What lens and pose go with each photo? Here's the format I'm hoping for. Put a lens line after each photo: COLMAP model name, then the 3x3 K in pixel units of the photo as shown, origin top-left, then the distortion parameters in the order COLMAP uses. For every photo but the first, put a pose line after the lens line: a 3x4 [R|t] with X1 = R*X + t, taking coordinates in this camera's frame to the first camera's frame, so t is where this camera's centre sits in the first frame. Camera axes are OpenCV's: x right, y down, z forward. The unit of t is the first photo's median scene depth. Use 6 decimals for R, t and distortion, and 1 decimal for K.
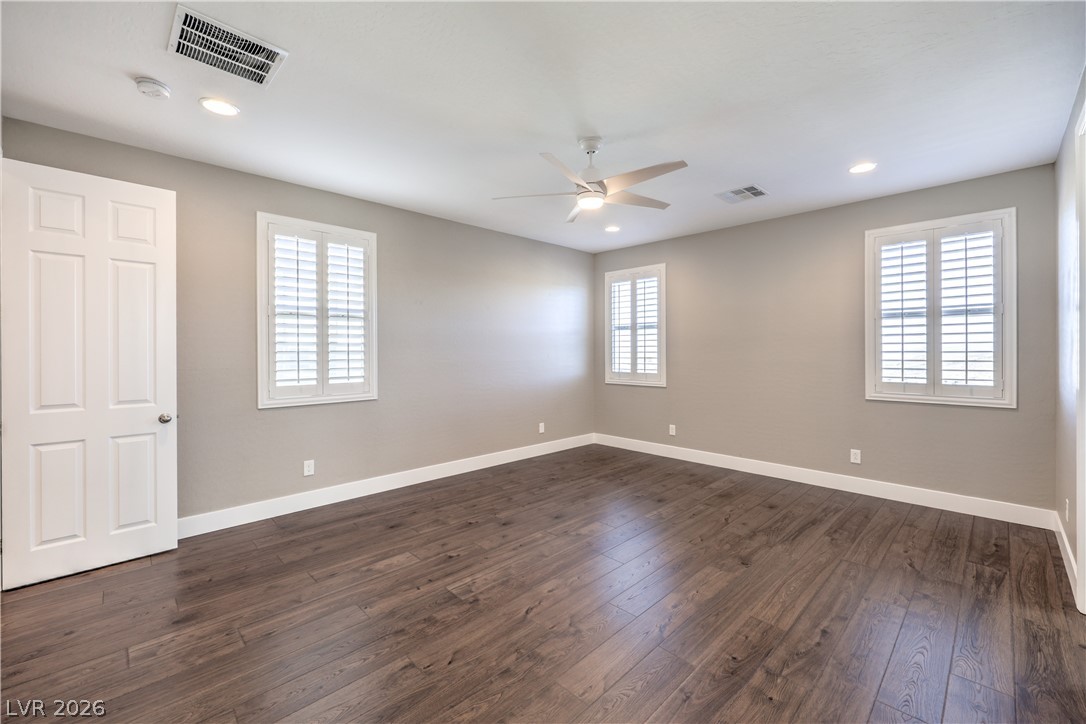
lens RADIAL K [[455.0, 0, 543.6], [0, 455.0, 350.4], [0, 0, 1]] dist [0.002616, 0.000267]
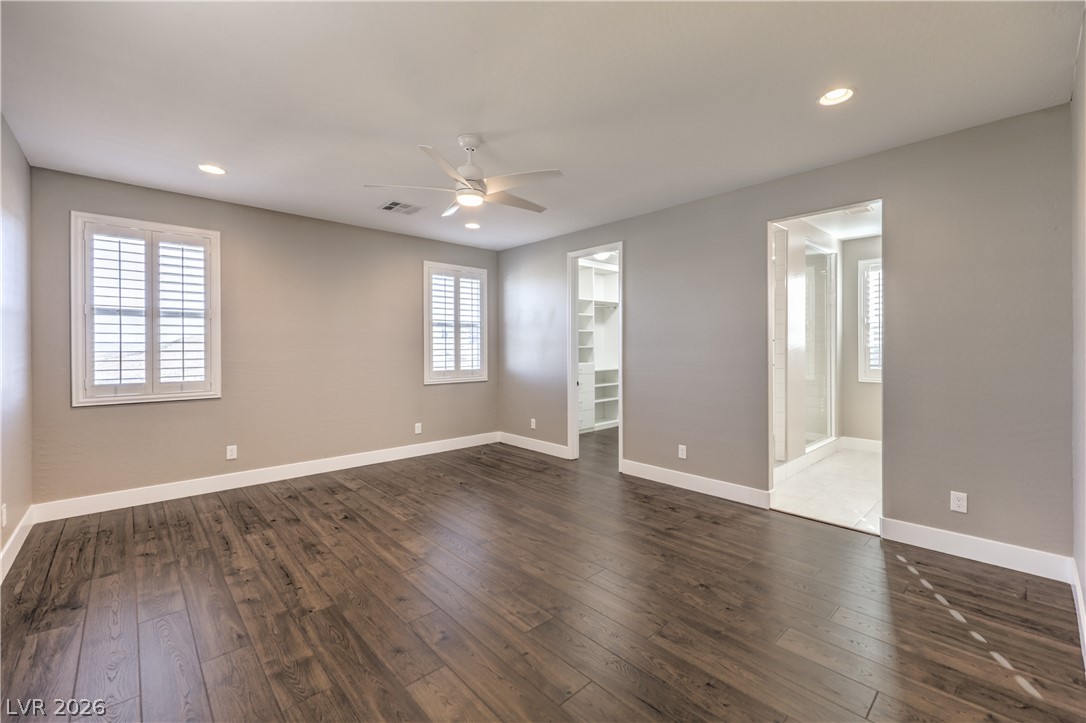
lens RADIAL K [[442.9, 0, 543.0], [0, 442.9, 361.5], [0, 0, 1]] dist [-0.000139, 0.000087]
pose [[0.031175, -0.030093, 0.999061, -0.751934], [0.001972, 0.999547, 0.030046, -0.015543], [-0.999512, 0.001033, 0.031220, 0.677465]]
